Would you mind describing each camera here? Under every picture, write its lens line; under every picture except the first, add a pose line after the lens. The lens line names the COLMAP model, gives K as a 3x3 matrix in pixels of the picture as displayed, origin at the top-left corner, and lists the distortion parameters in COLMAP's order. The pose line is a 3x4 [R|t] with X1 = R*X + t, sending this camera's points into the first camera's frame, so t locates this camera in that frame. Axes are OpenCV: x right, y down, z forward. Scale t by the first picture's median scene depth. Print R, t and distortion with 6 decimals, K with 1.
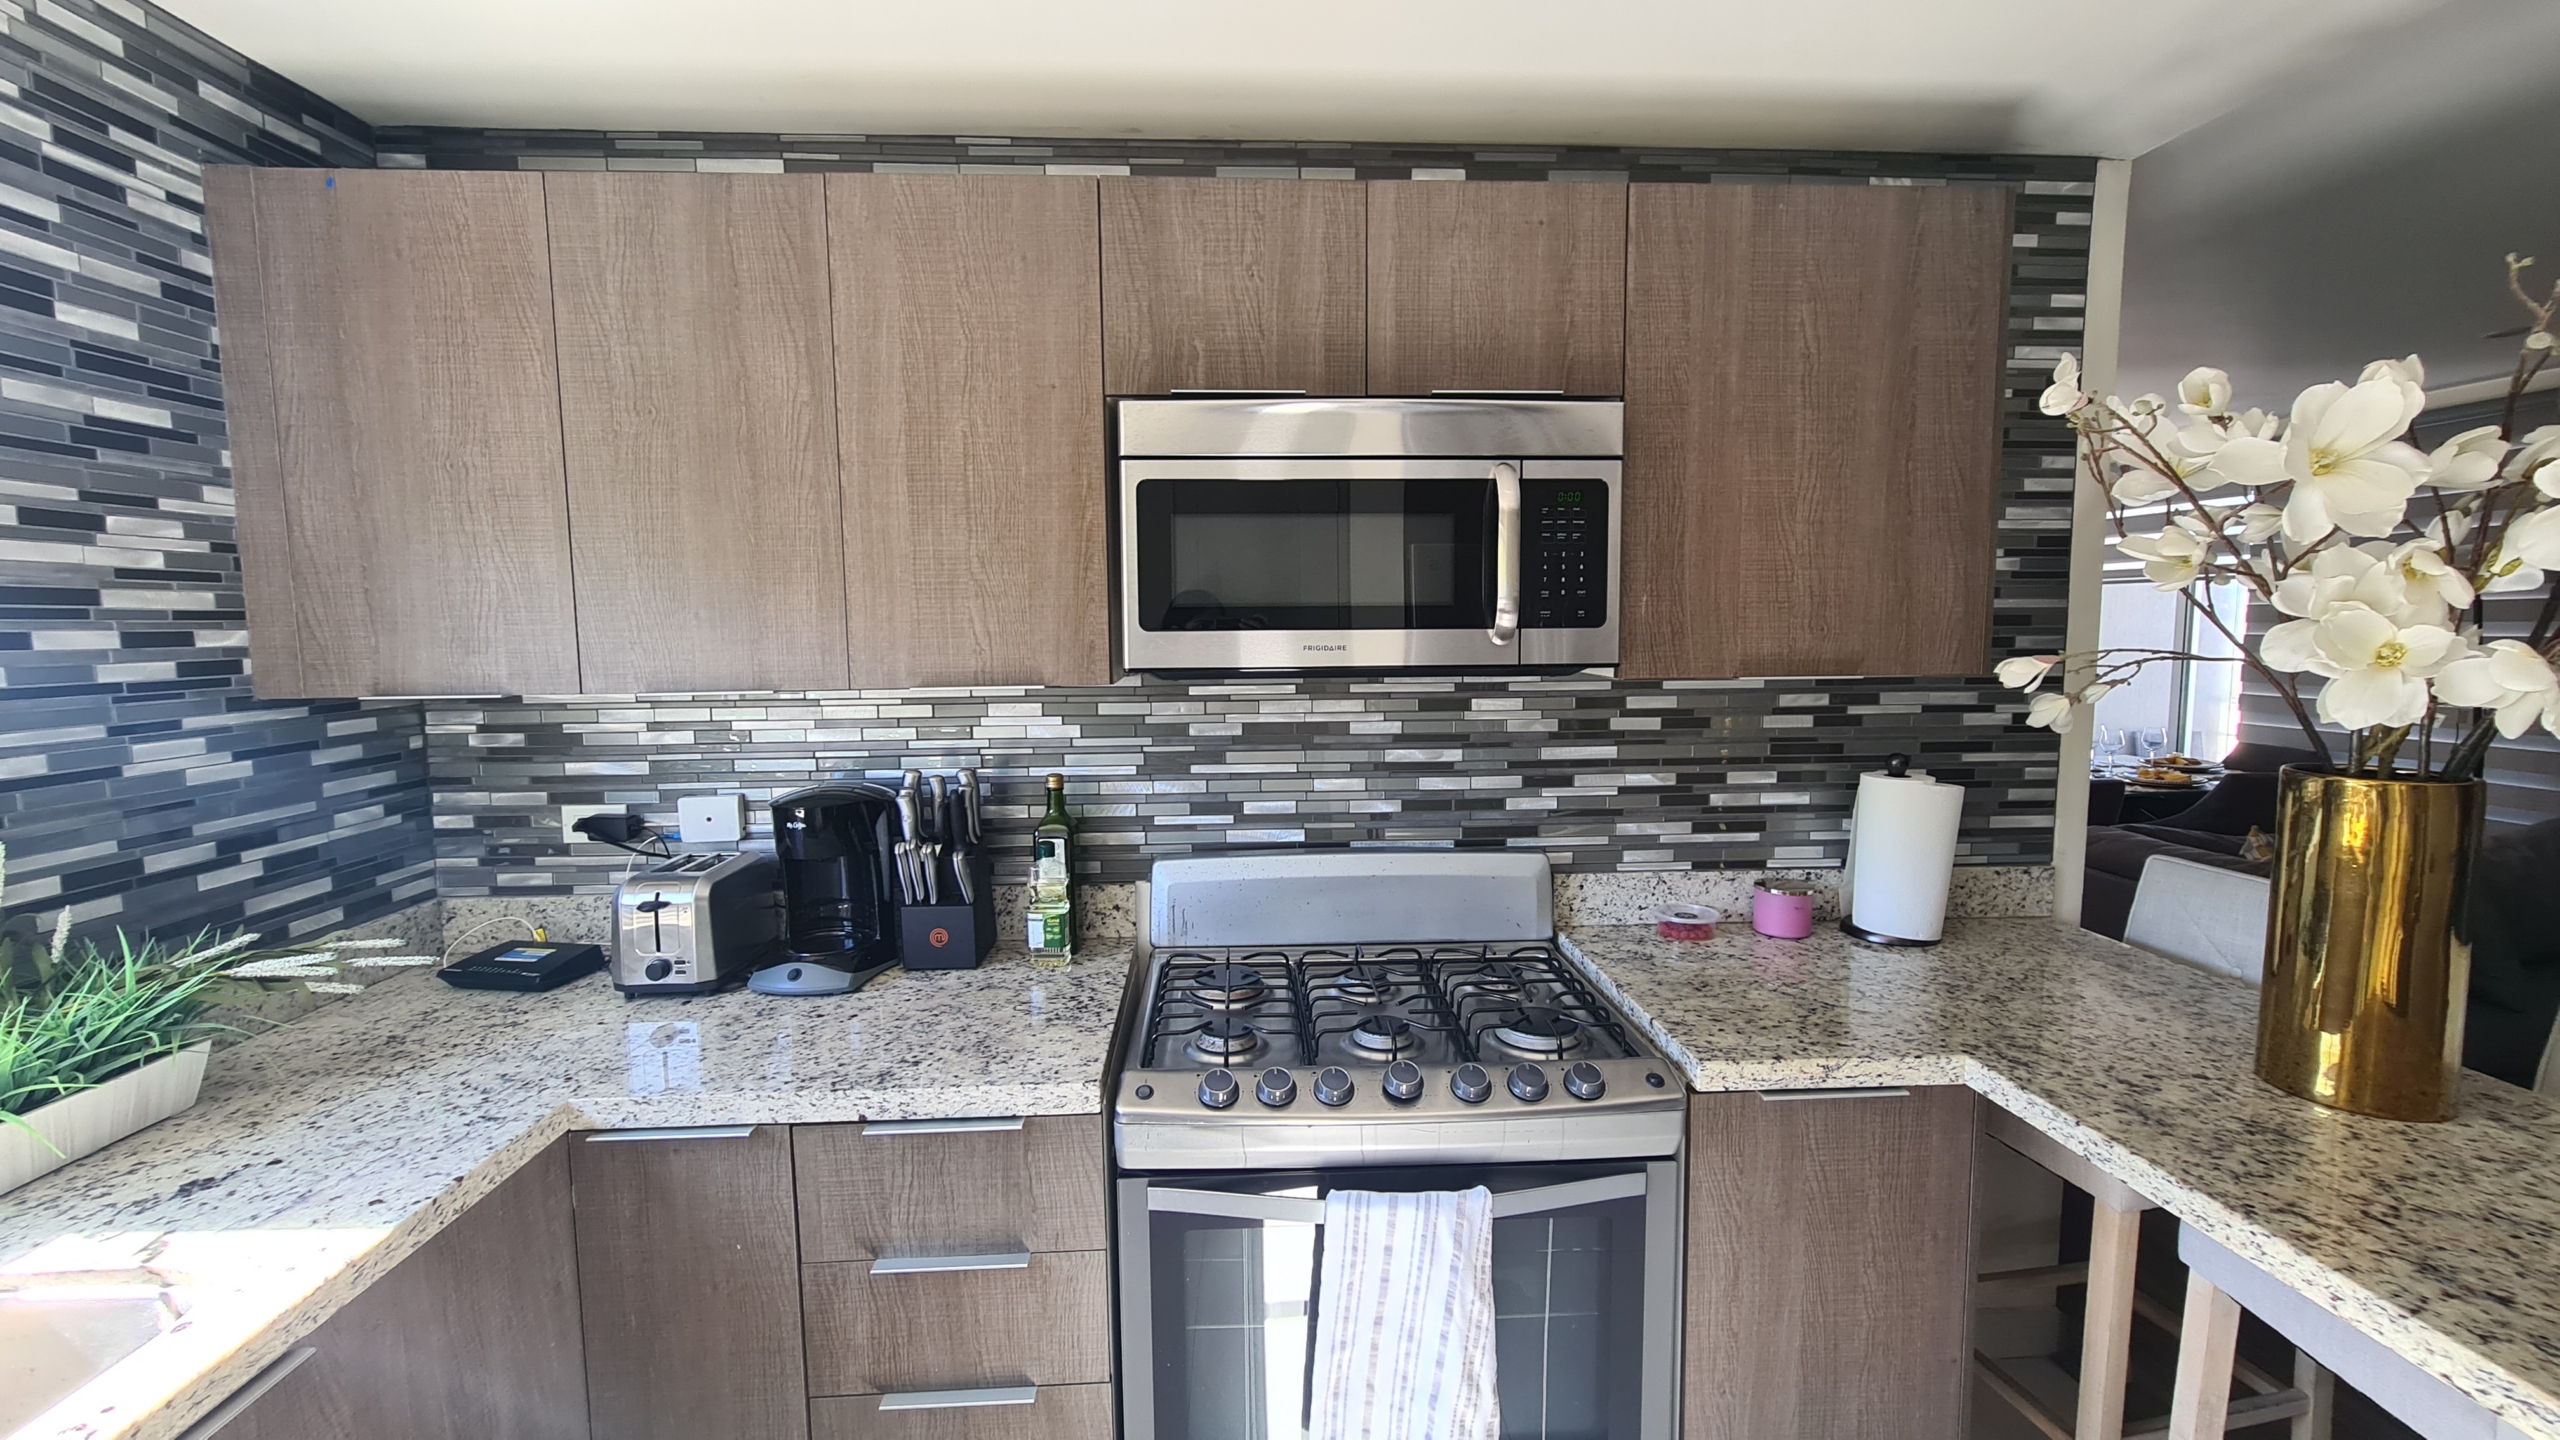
lens RADIAL K [[1046.1, 0, 1272.1], [0, 1046.1, 715.1], [0, 0, 1]] dist [0.000283, 0.000693]
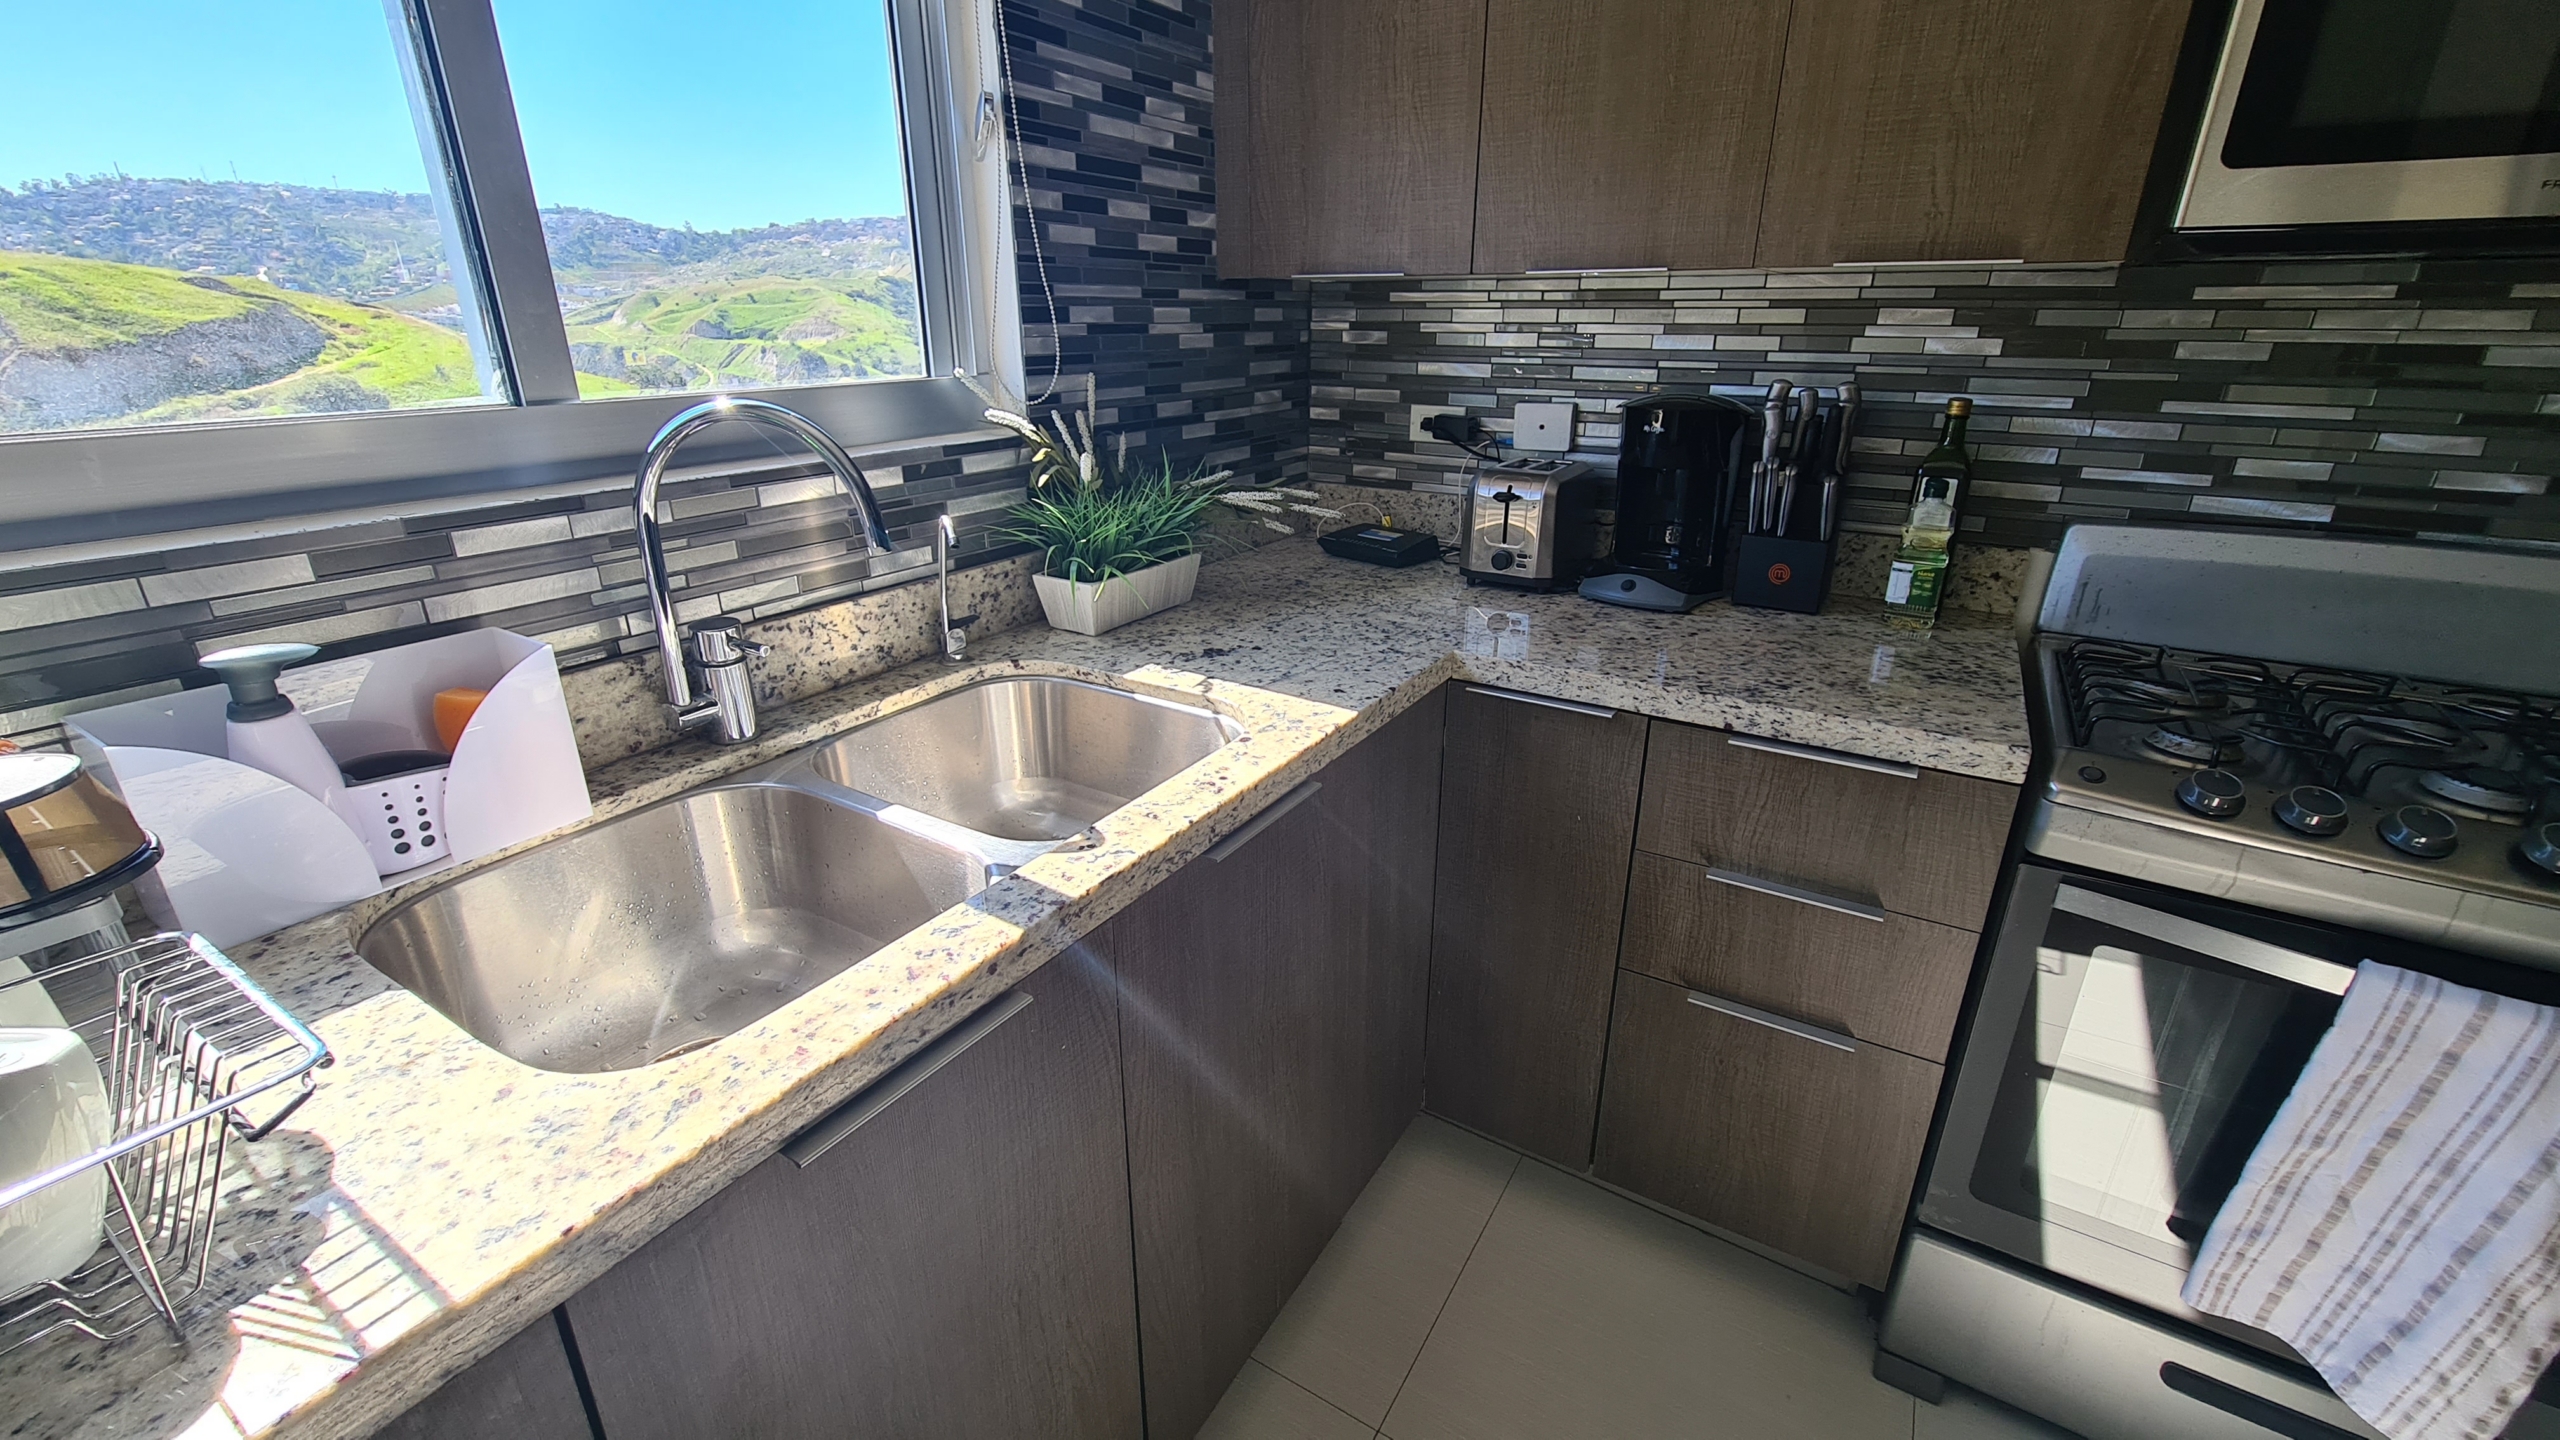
lens RADIAL K [[1049.8, 0, 1277.0], [0, 1049.8, 709.5], [0, 0, 1]] dist [-0.002779, 0.000306]
pose [[0.822535, 0.212203, -0.527642, -0.191141], [-0.061408, 0.955495, 0.288546, 0.099519], [0.565389, -0.204938, 0.798959, 0.003567]]
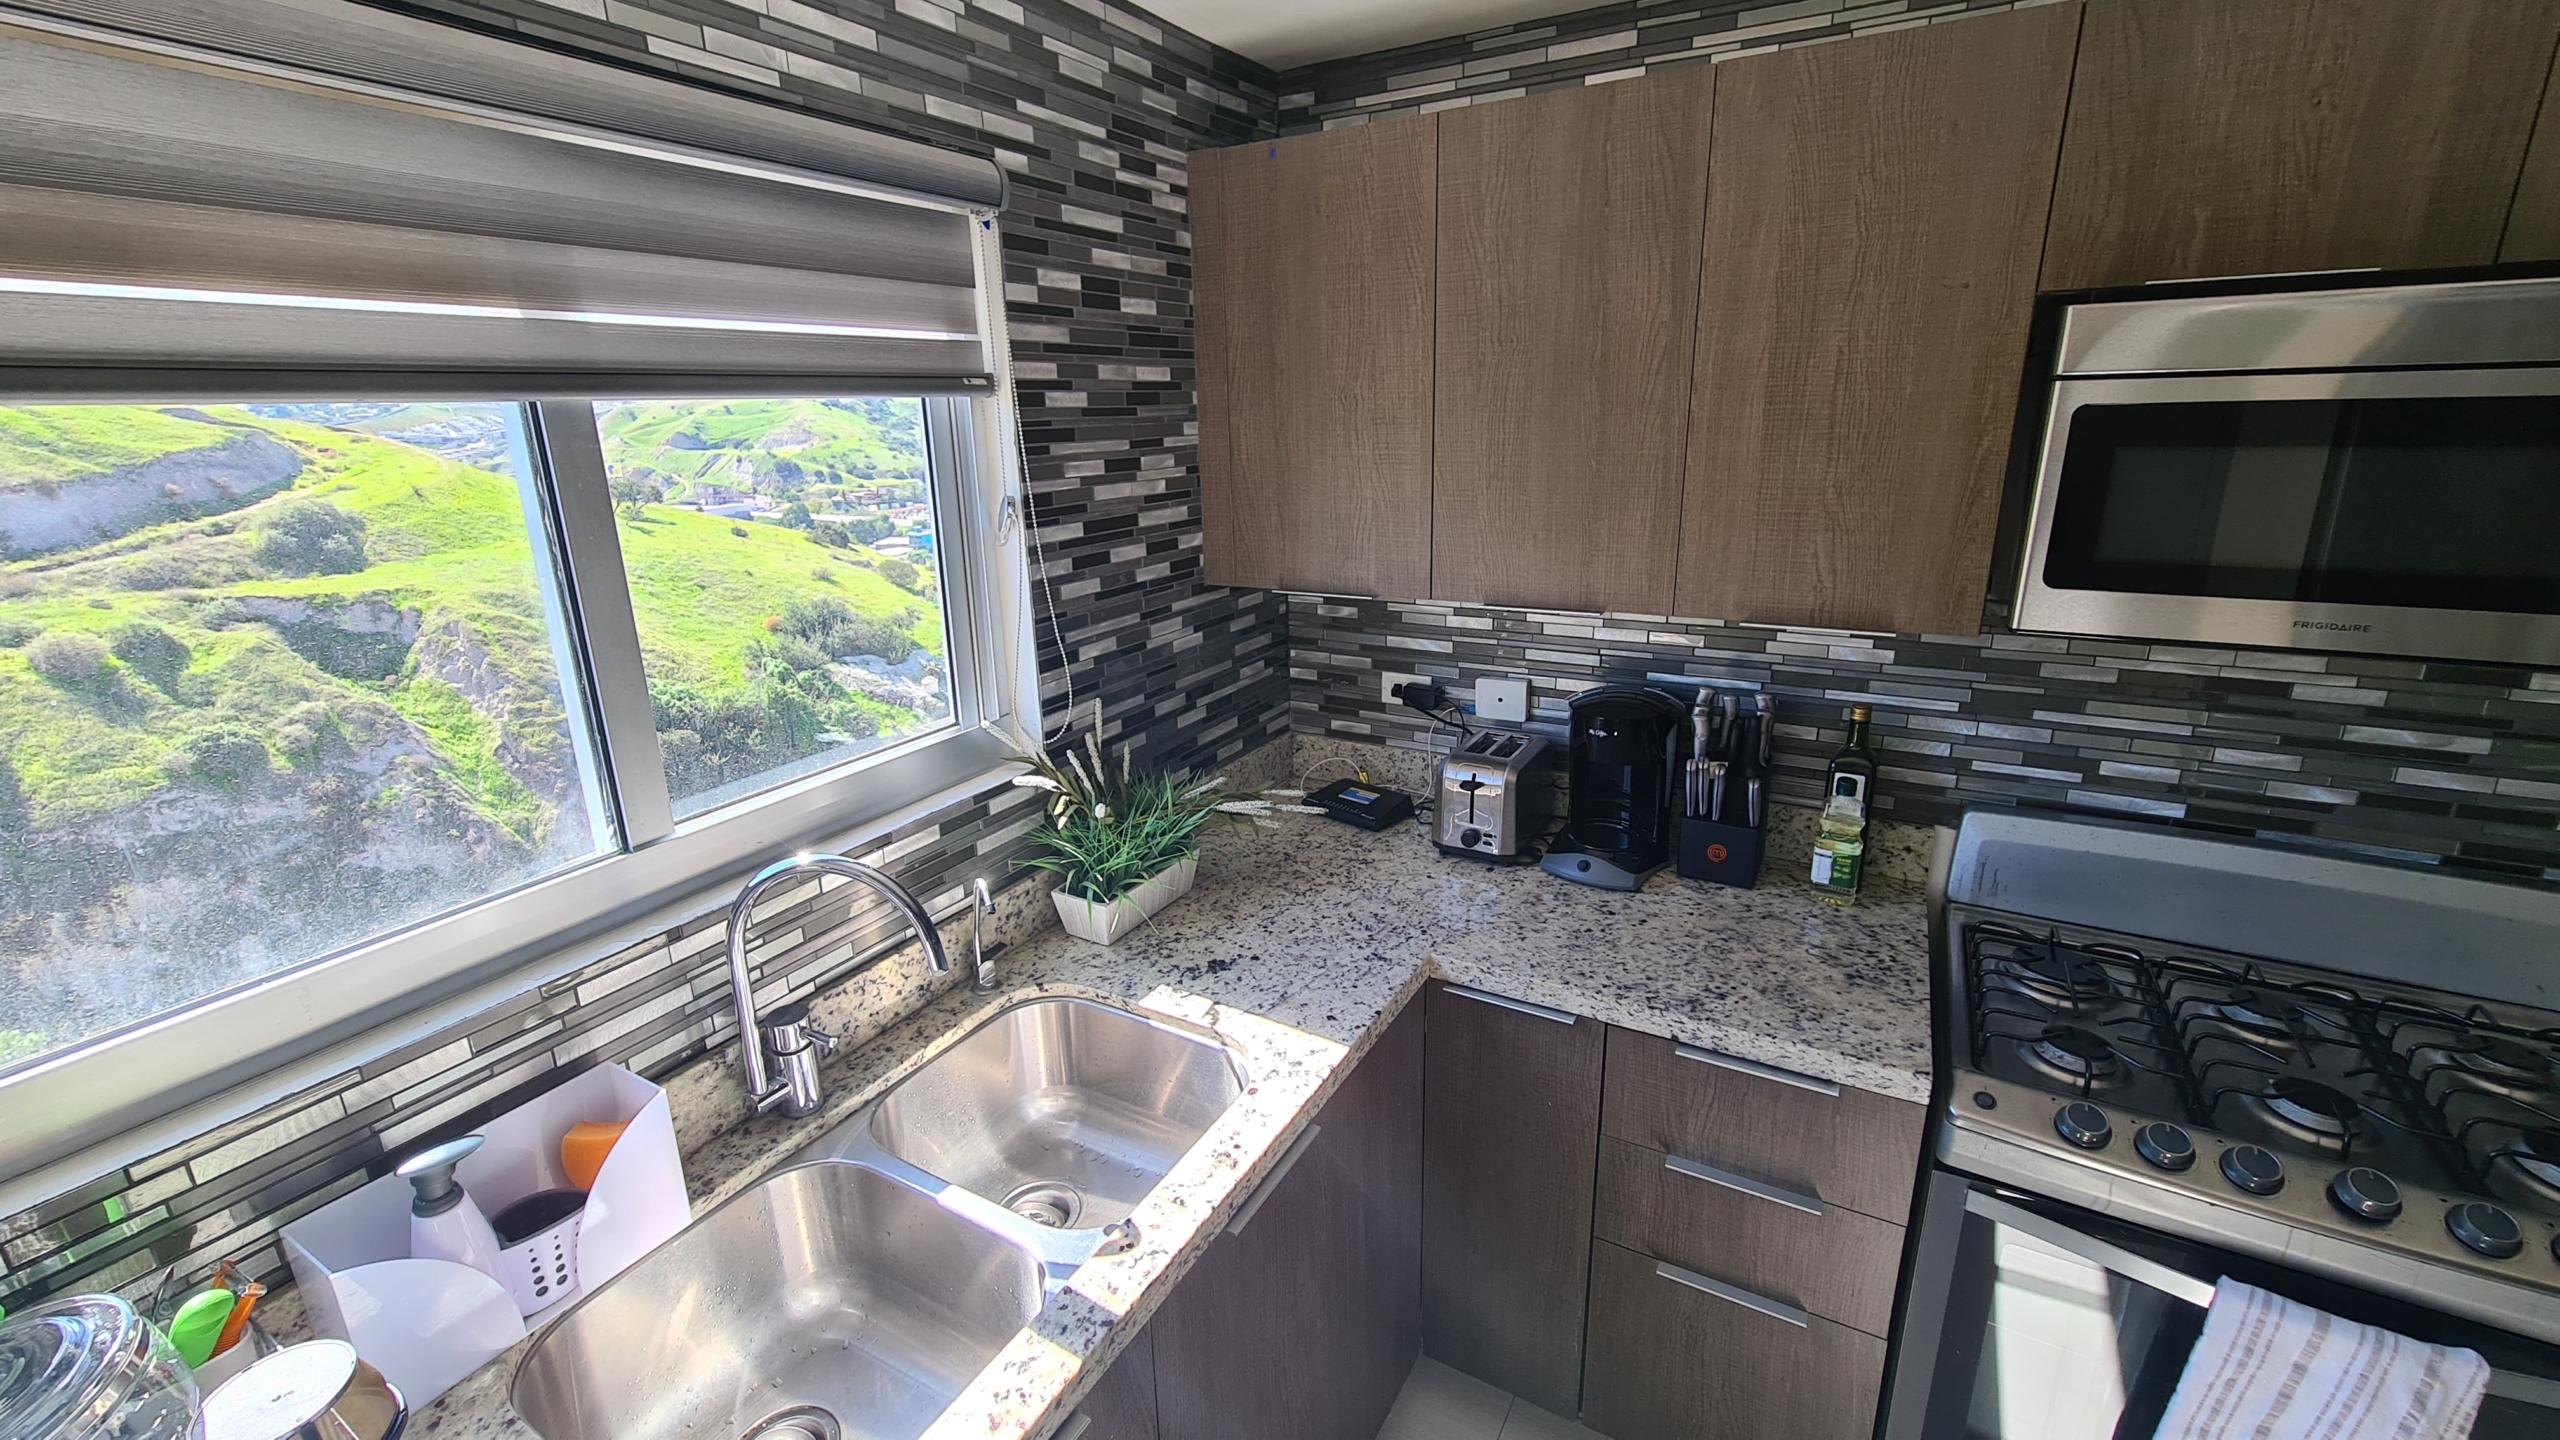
lens RADIAL K [[1047.8, 0, 1273.7], [0, 1047.8, 712.2], [0, 0, 1]] dist [-0.002204, -0.000239]
pose [[0.838121, 0.141601, -0.526785, -0.180756], [-0.033442, 0.977241, 0.209479, -0.133434], [0.544458, -0.157952, 0.823782, -0.057415]]
